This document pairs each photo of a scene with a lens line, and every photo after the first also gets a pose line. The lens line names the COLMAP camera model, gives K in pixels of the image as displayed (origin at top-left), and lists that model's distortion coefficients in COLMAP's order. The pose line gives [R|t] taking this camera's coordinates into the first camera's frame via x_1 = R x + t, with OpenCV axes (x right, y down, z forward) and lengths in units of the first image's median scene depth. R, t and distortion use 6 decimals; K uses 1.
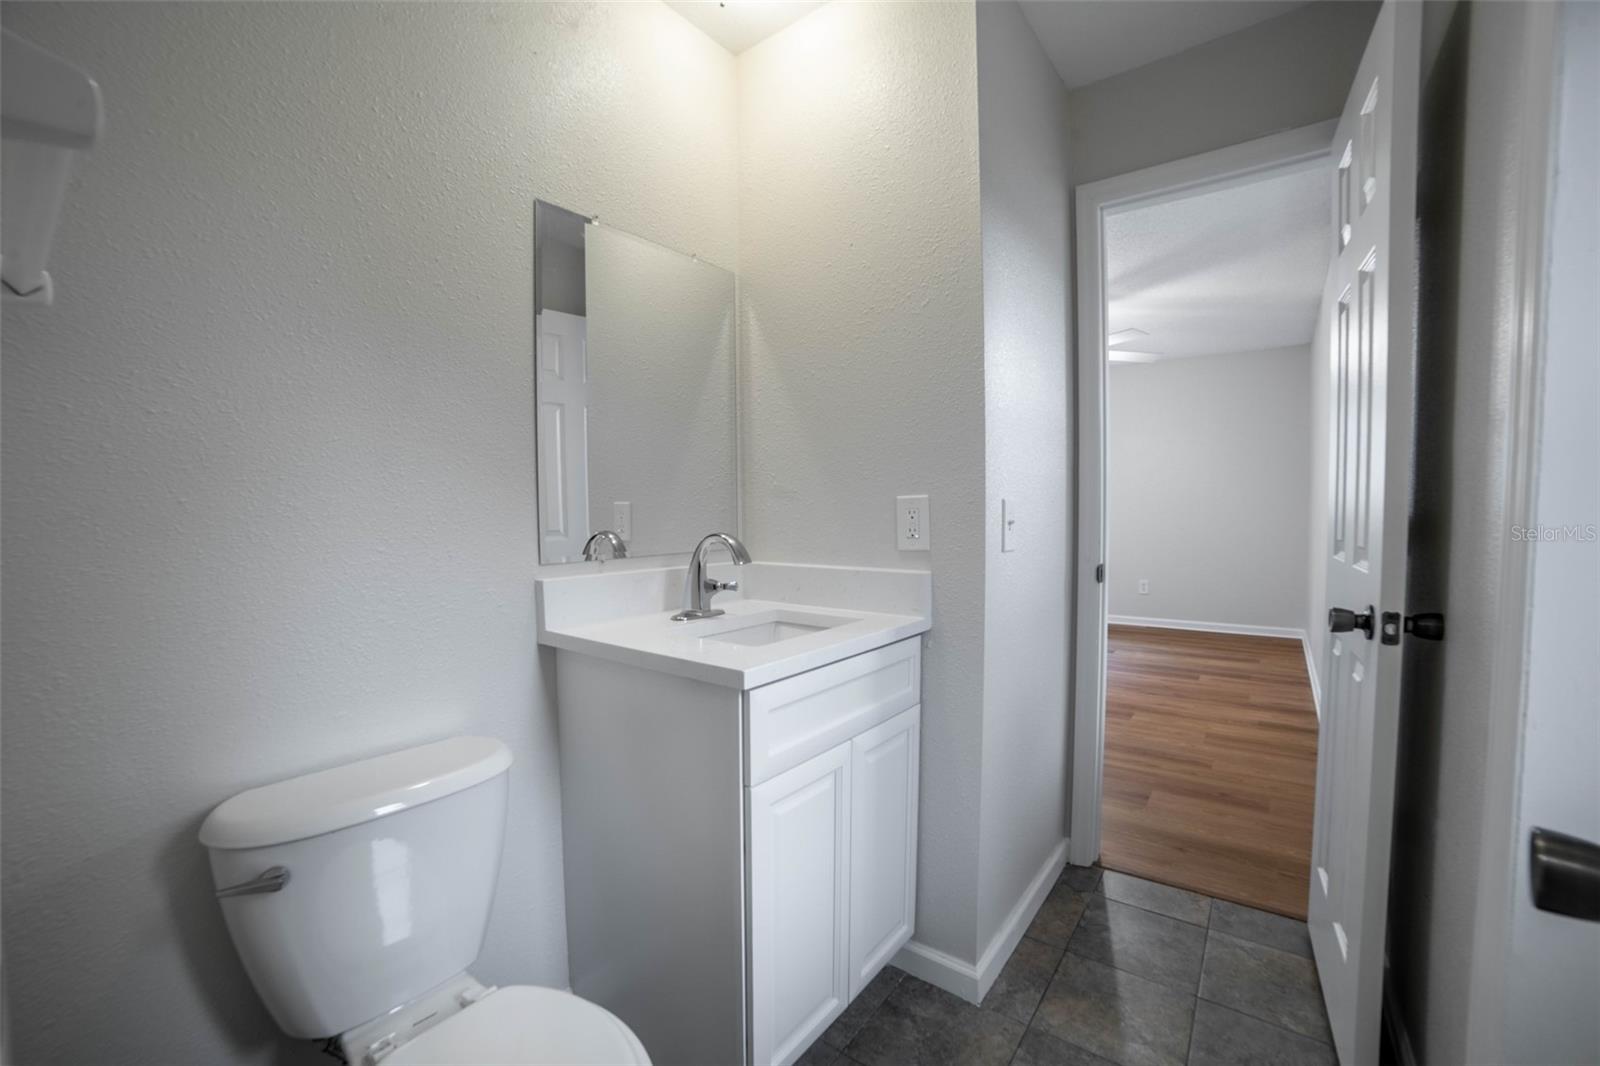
lens RADIAL K [[660.2, 0, 802.9], [0, 660.2, 541.7], [0, 0, 1]] dist [-0.106074, 0.038164]
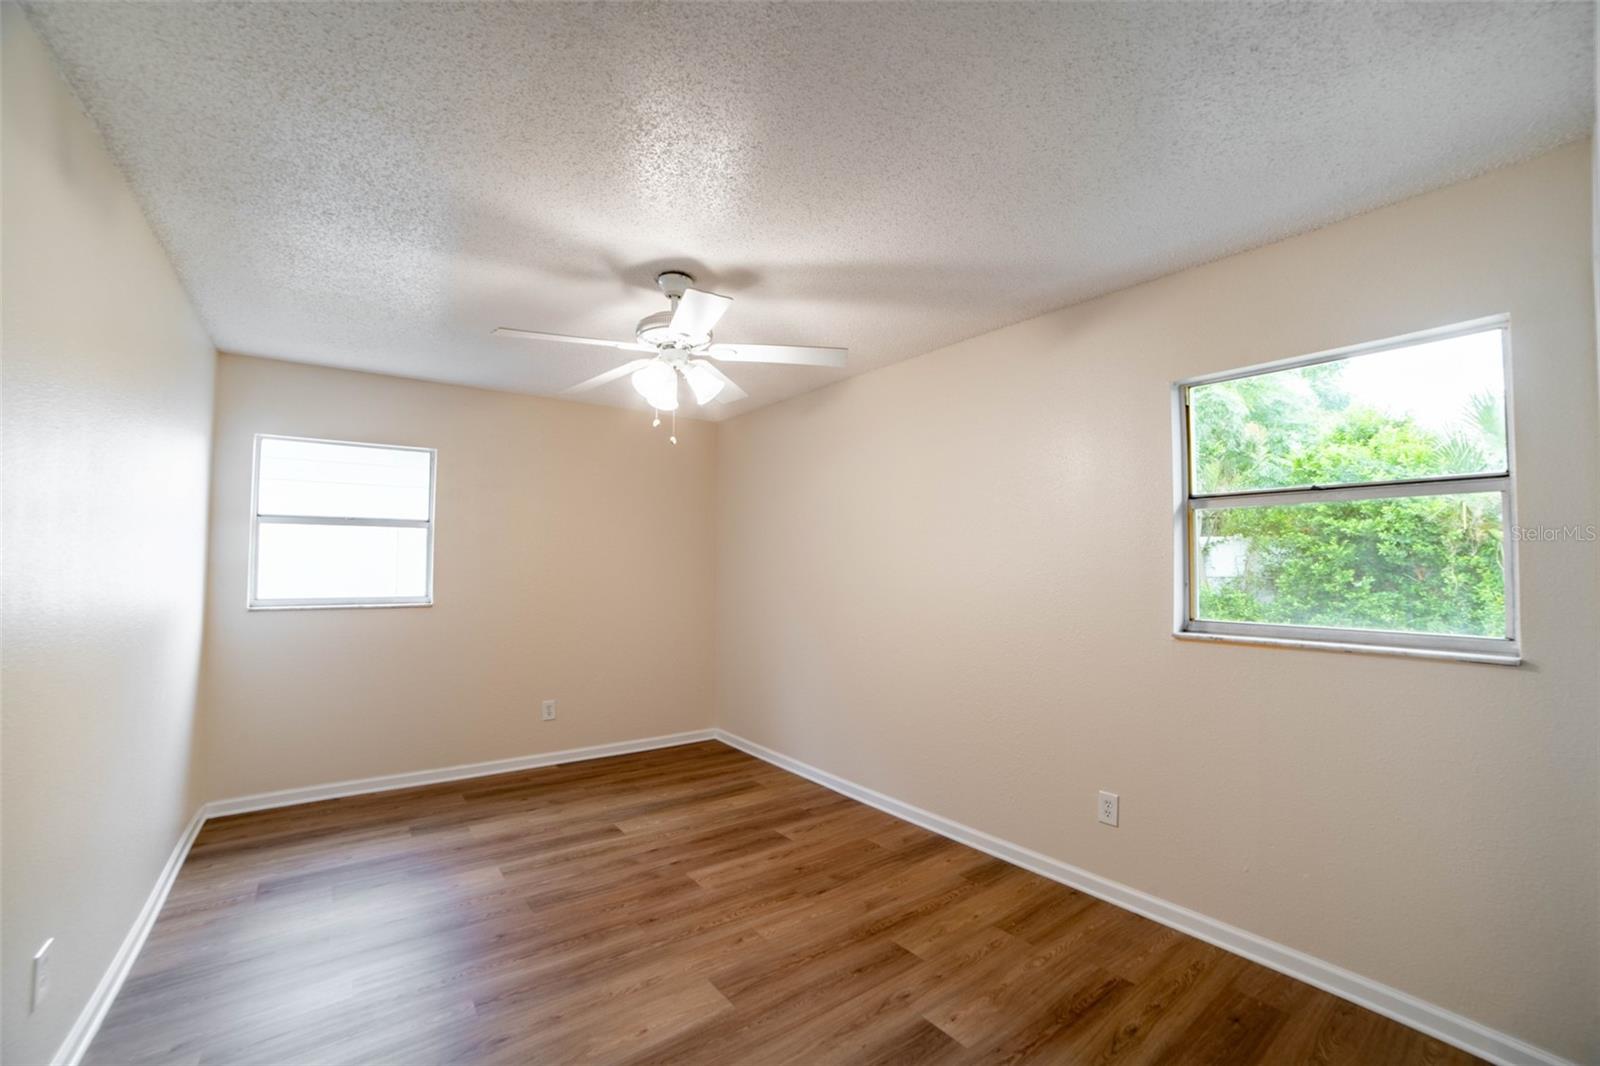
lens RADIAL K [[660.2, 0, 802.9], [0, 660.2, 541.7], [0, 0, 1]] dist [-0.106074, 0.038164]
pose [[0.288067, 0.040603, 0.956749, -0.155997], [0.051941, 0.996967, -0.057949, -0.118076], [-0.956200, 0.066388, 0.285085, 1.048668]]
